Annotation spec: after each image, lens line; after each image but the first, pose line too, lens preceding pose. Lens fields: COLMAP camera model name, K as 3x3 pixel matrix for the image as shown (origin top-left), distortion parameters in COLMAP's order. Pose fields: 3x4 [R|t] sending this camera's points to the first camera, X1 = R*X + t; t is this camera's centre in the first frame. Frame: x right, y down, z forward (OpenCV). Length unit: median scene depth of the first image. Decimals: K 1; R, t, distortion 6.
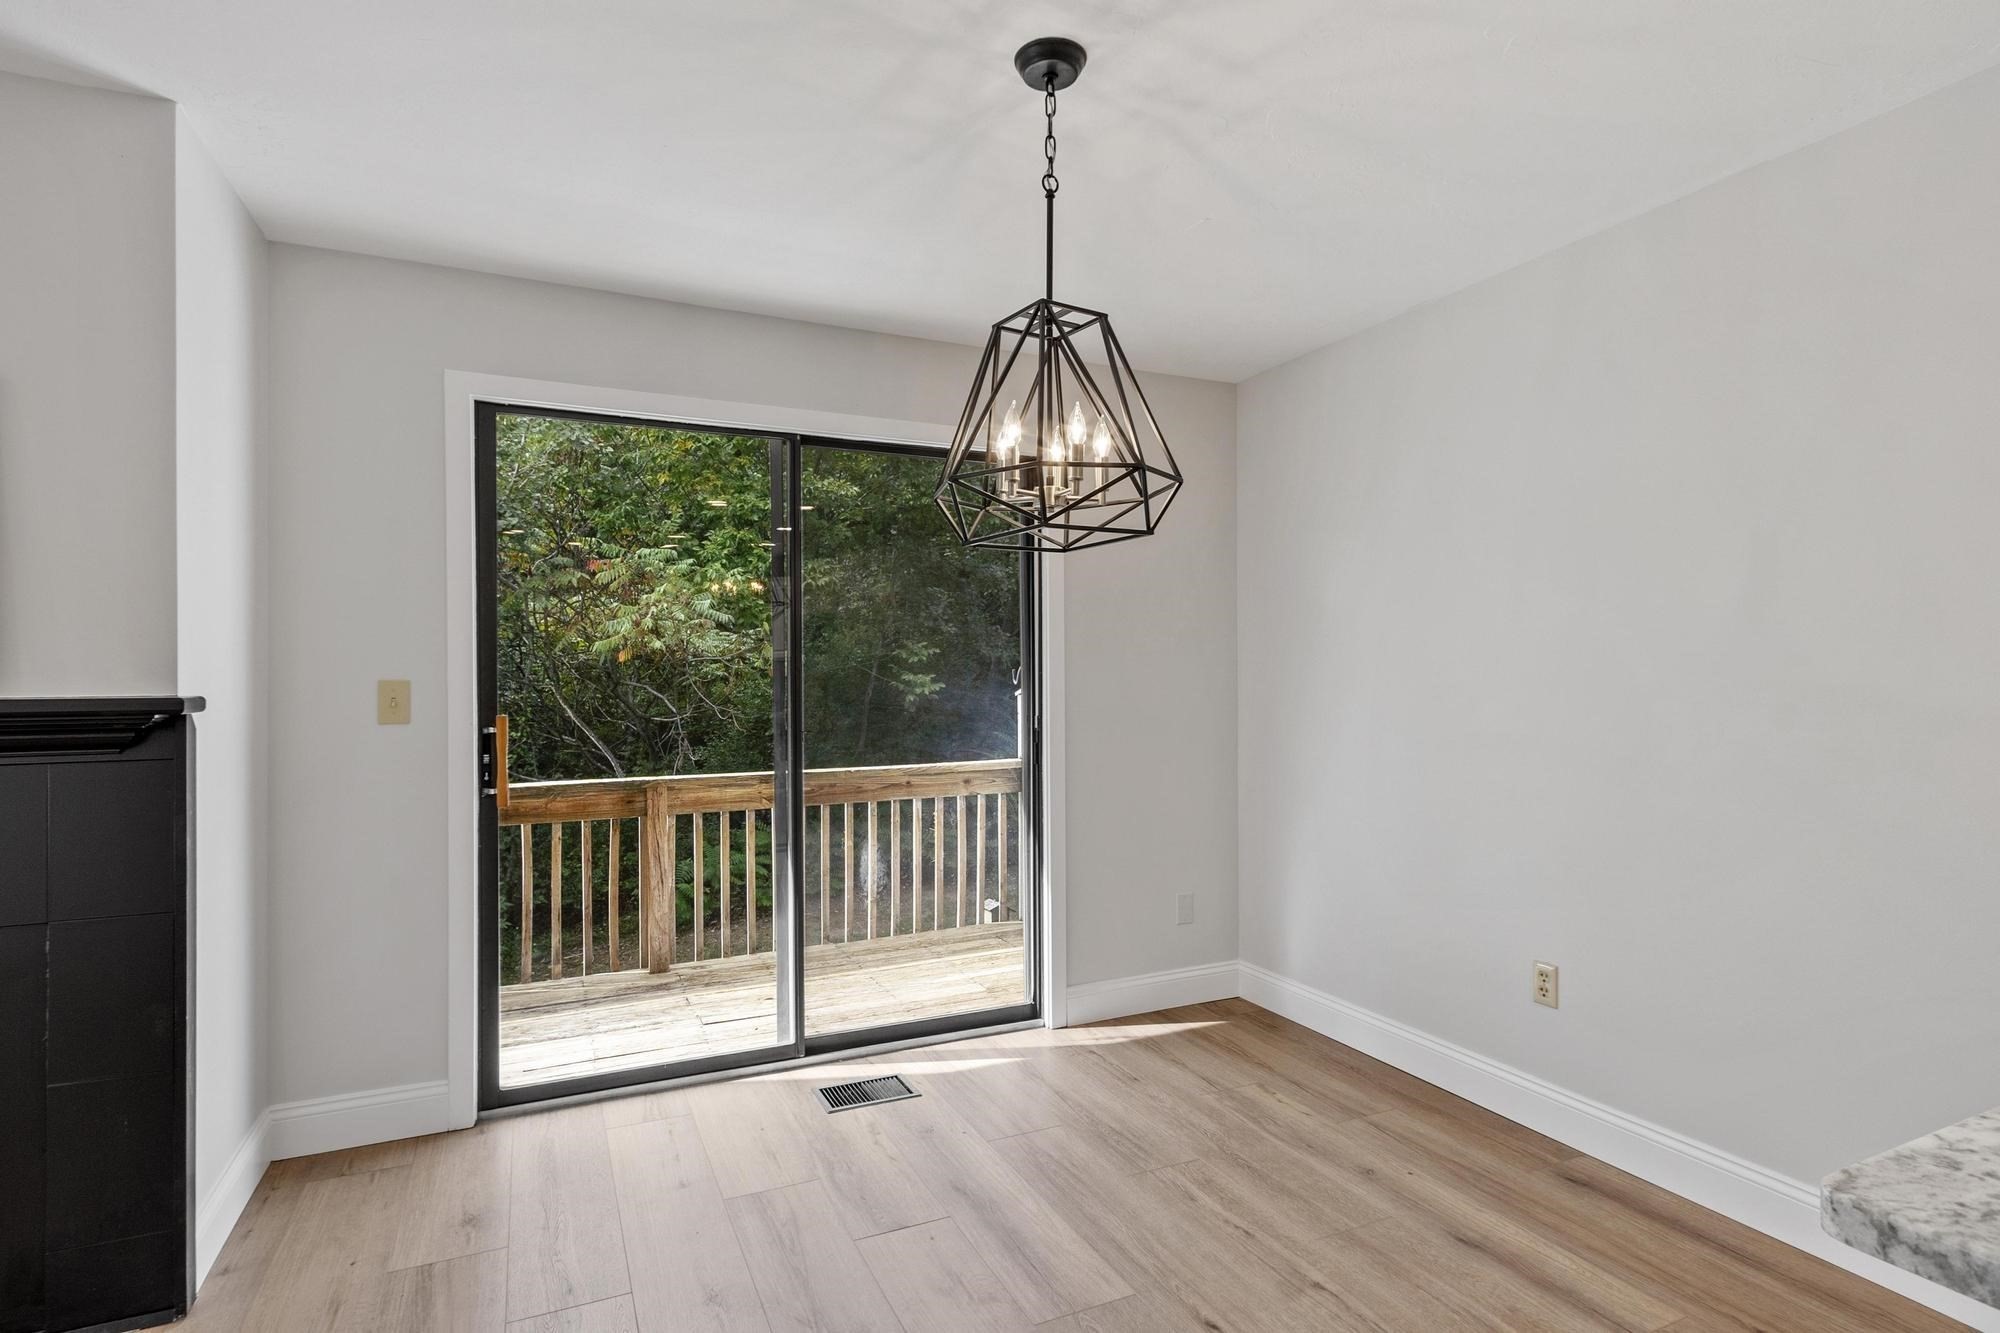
lens RADIAL K [[1000.9, 0, 982.2], [0, 1000.9, 675.4], [0, 0, 1]] dist [-0.002336, -0.000687]
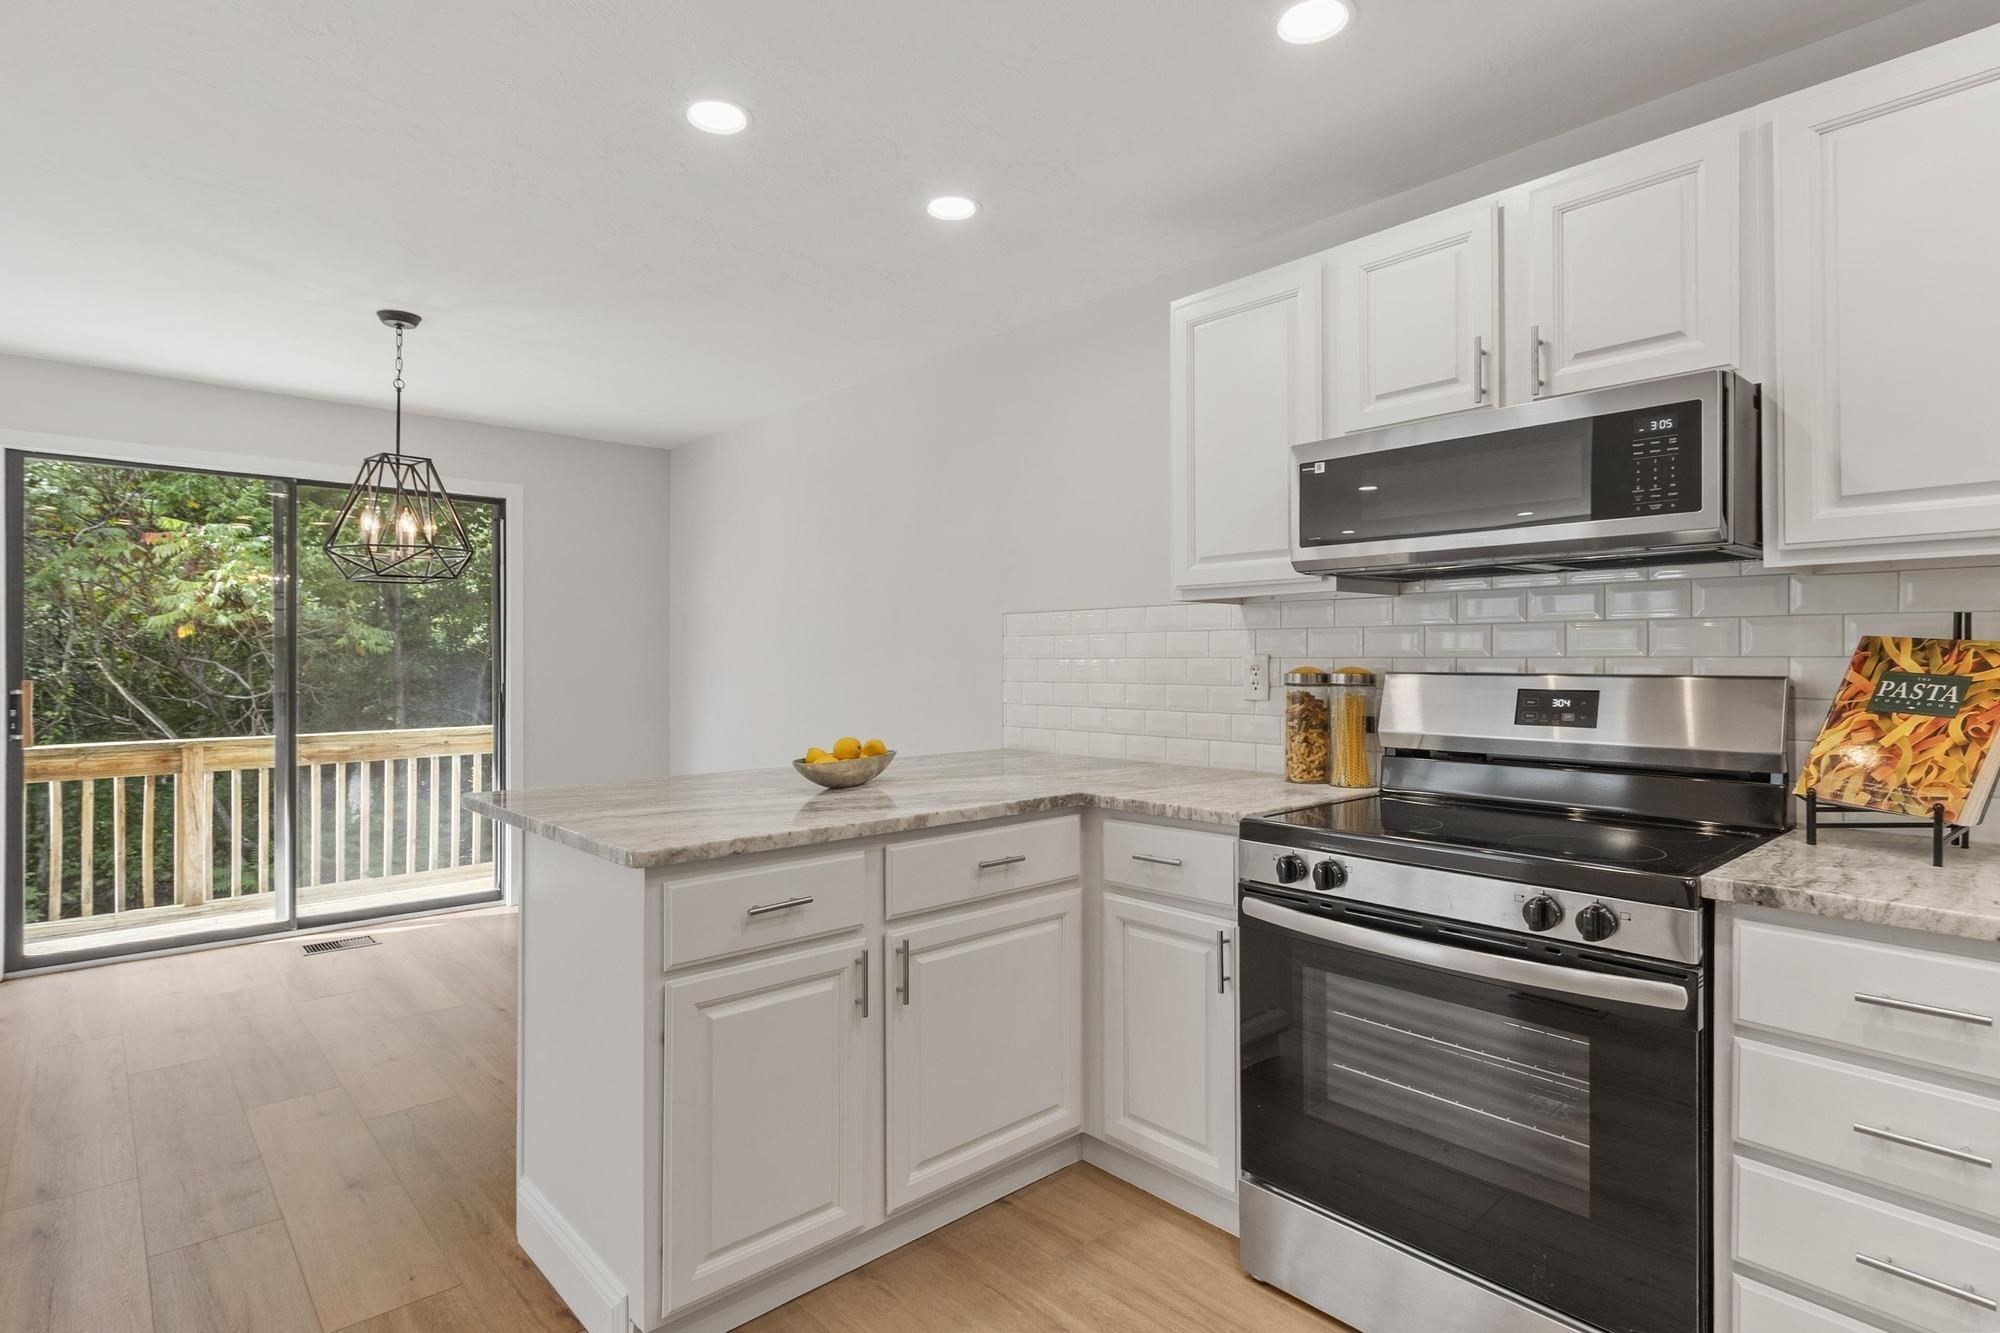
lens RADIAL K [[1022.7, 0, 1001.4], [0, 1022.7, 651.6], [0, 0, 1]] dist [-0.002944, -0.002682]
pose [[0.952132, 0.006899, 0.305609, 0.269146], [-0.005990, 0.999974, -0.003911, -0.001750], [-0.305628, 0.001893, 0.952149, -0.543620]]
